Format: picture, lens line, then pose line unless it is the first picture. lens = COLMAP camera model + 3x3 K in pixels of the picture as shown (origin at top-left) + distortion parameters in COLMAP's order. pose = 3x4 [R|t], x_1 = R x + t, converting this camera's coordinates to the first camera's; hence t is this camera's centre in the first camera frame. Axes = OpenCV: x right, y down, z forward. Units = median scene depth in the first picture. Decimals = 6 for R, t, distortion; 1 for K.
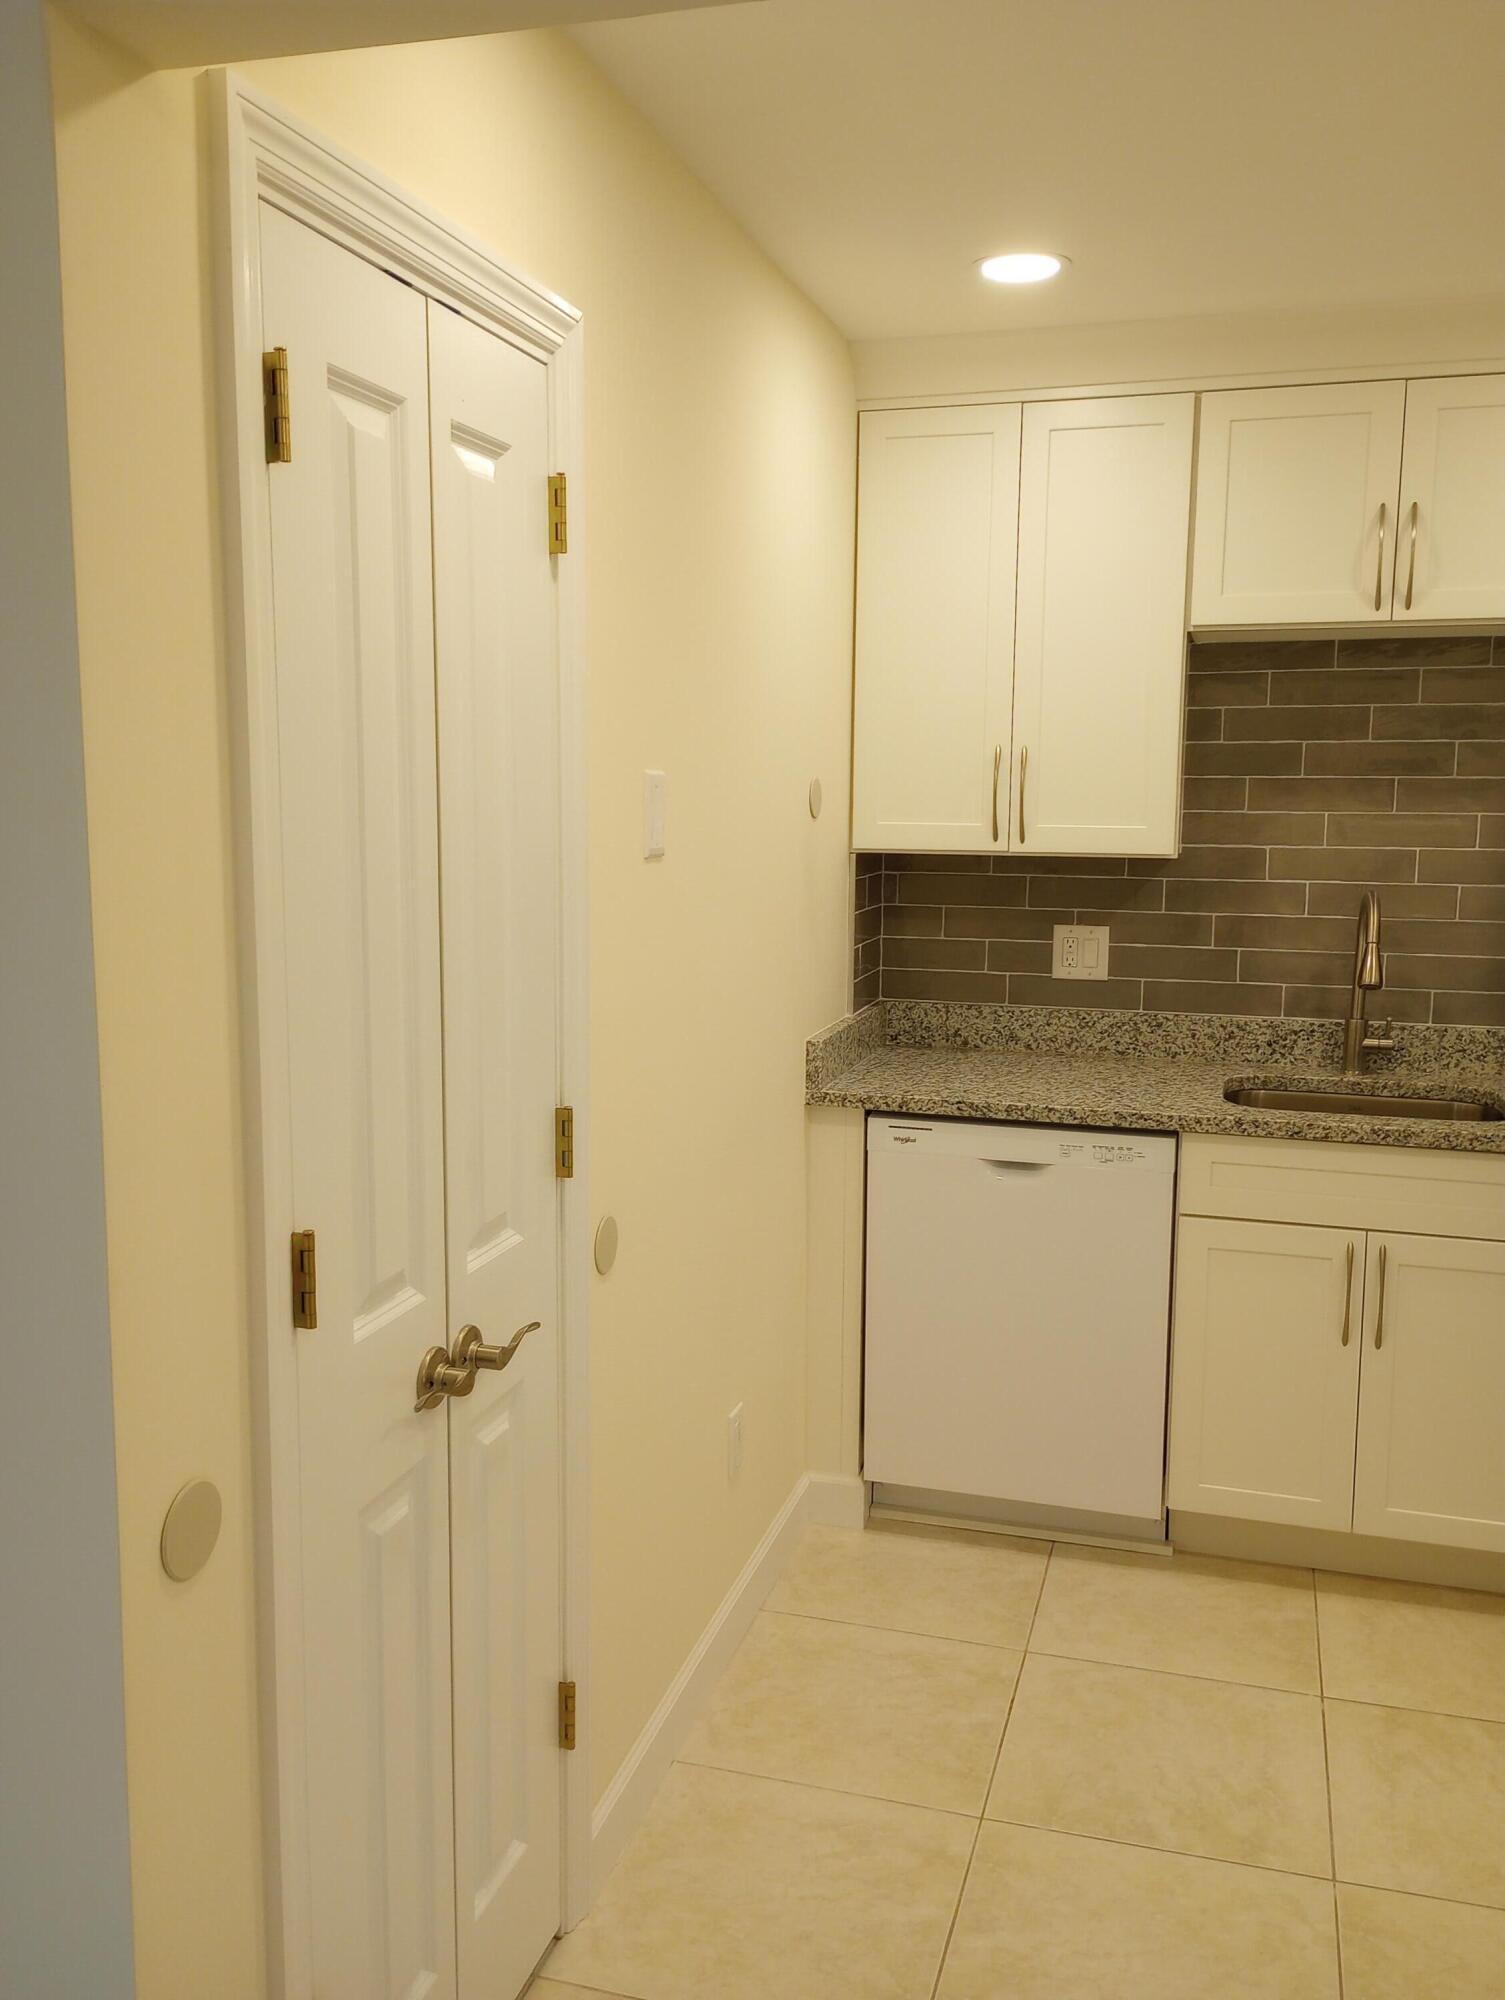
lens RADIAL K [[1653.5, 0, 757.9], [0, 1653.5, 1005.3], [0, 0, 1]] dist [0.060766, -0.075781]
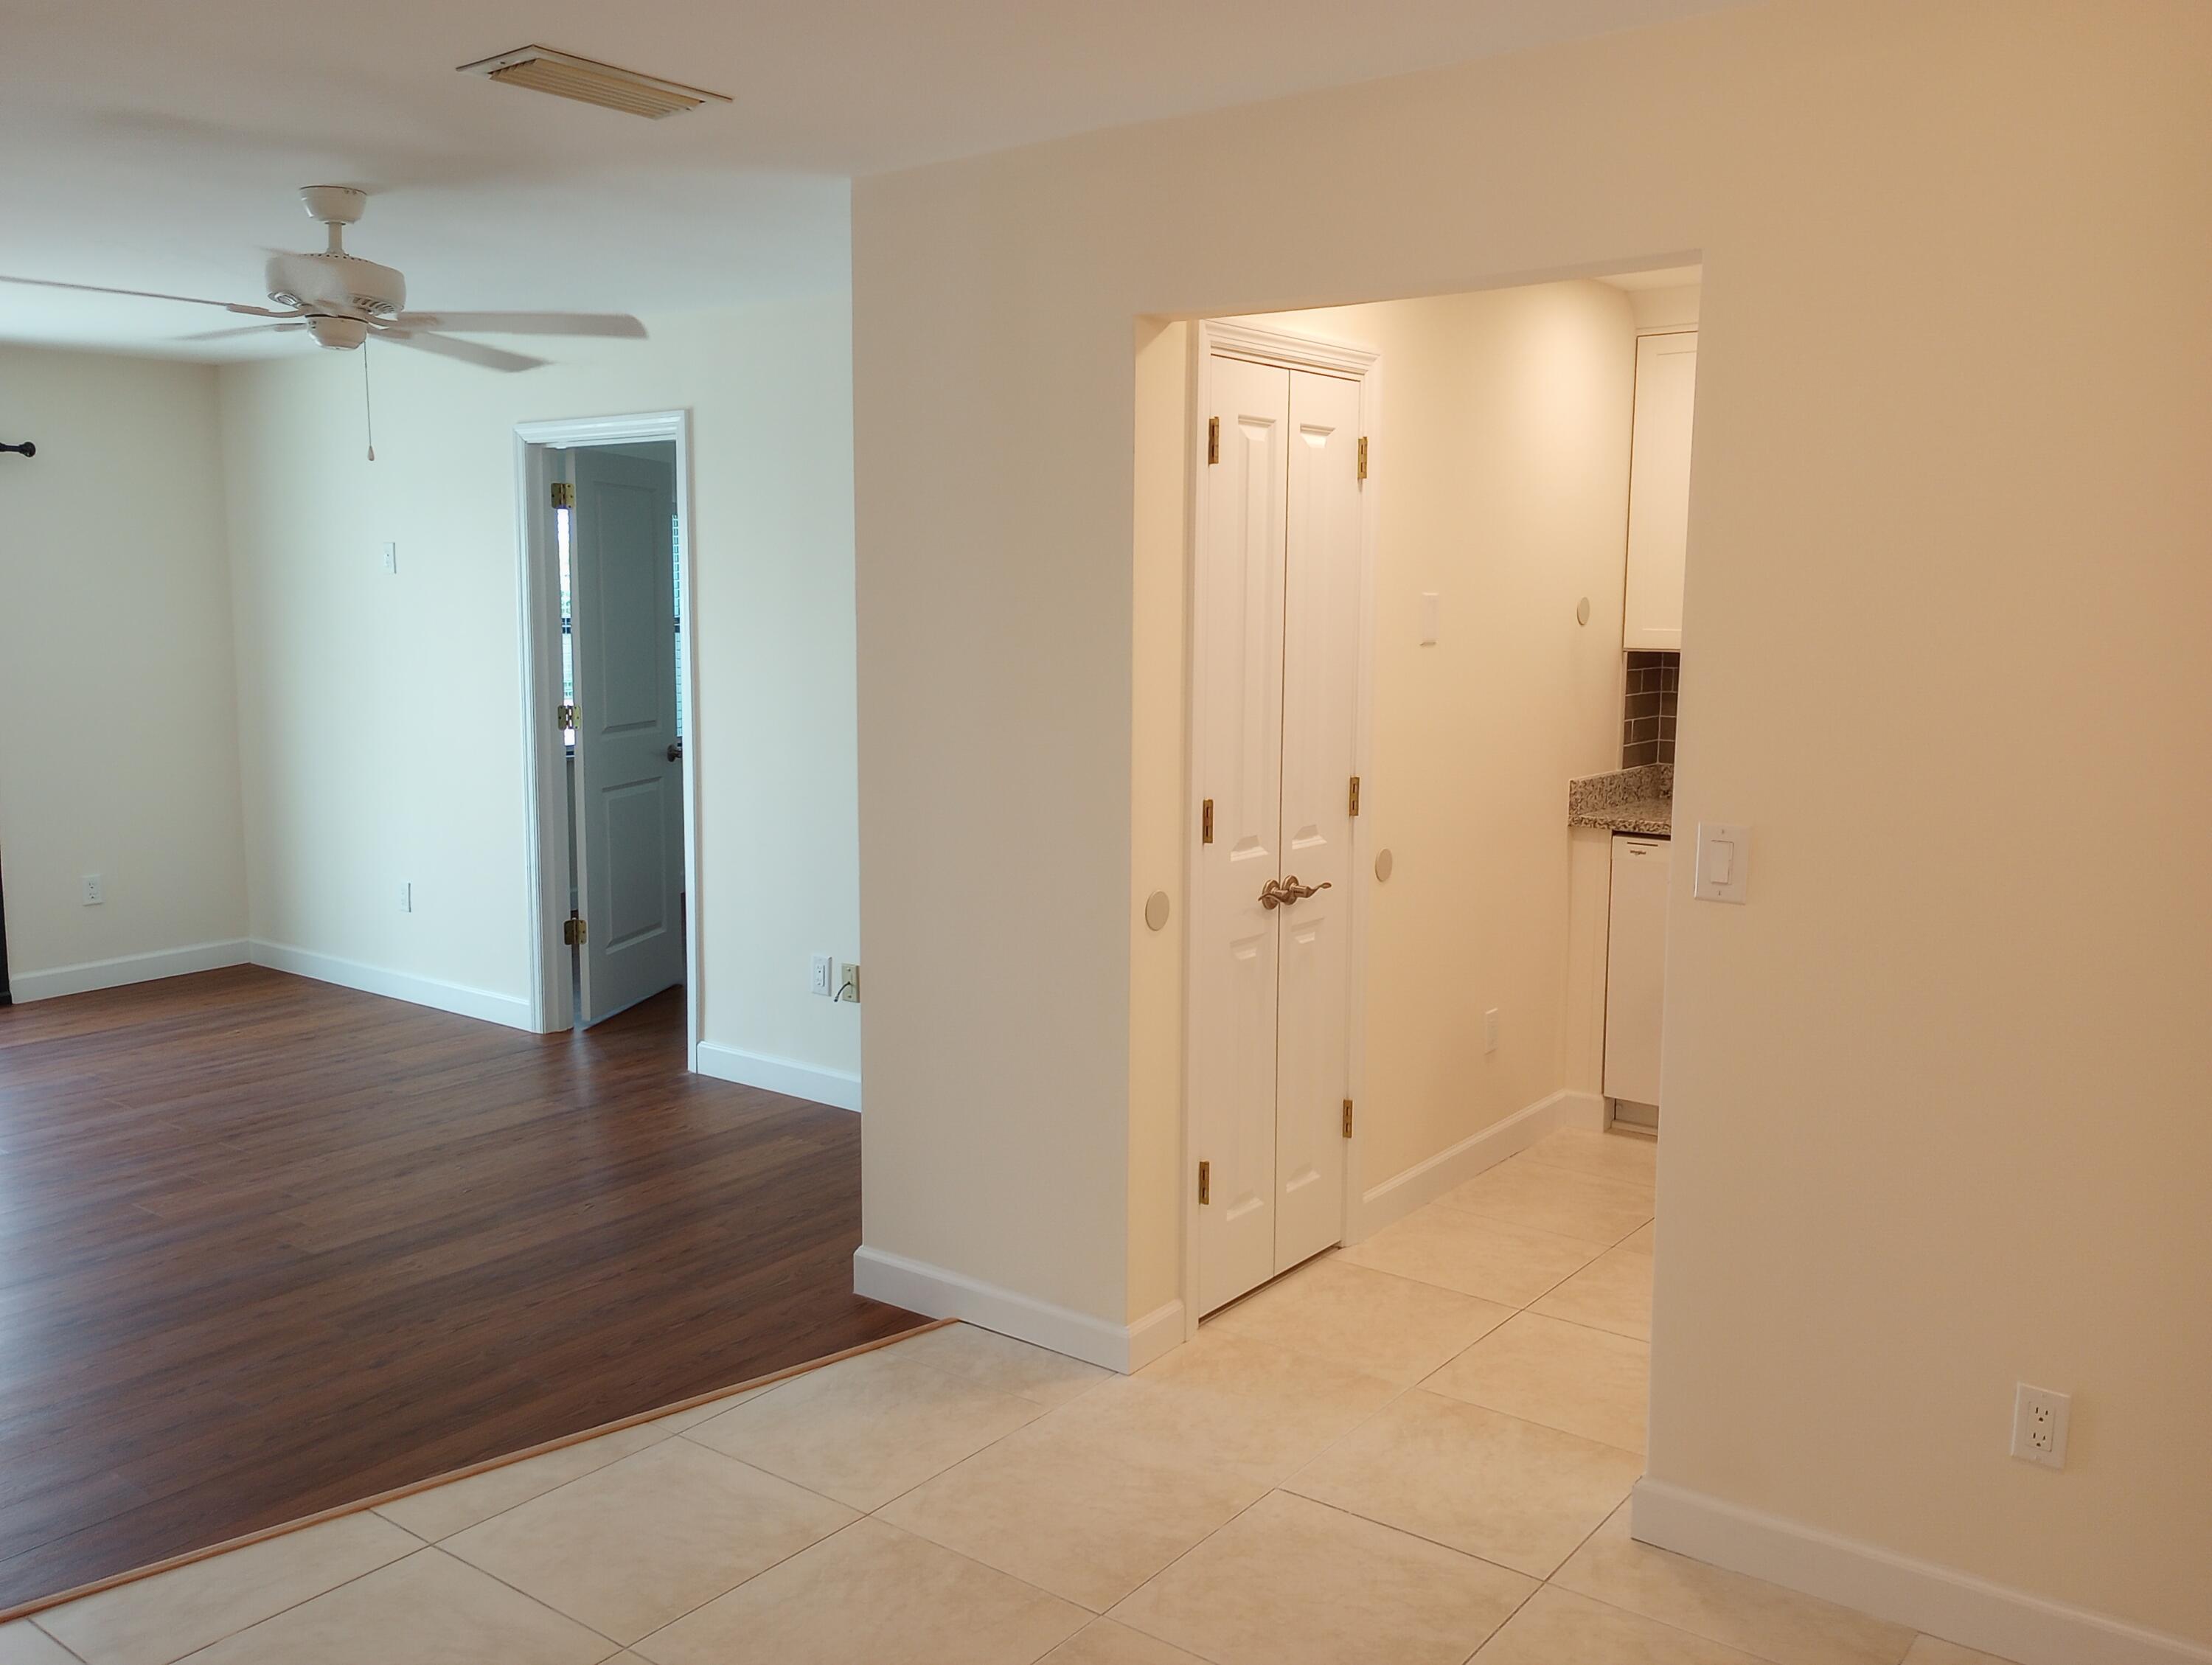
lens RADIAL K [[1828.8, 0, 1132.0], [0, 1828.8, 815.8], [0, 0, 1]] dist [0.060766, -0.075781]
pose [[0.939422, 0.039371, -0.340495, 0.200140], [-0.045732, 0.998897, -0.010674, 0.080109], [0.339699, 0.025599, 0.940186, -0.577762]]
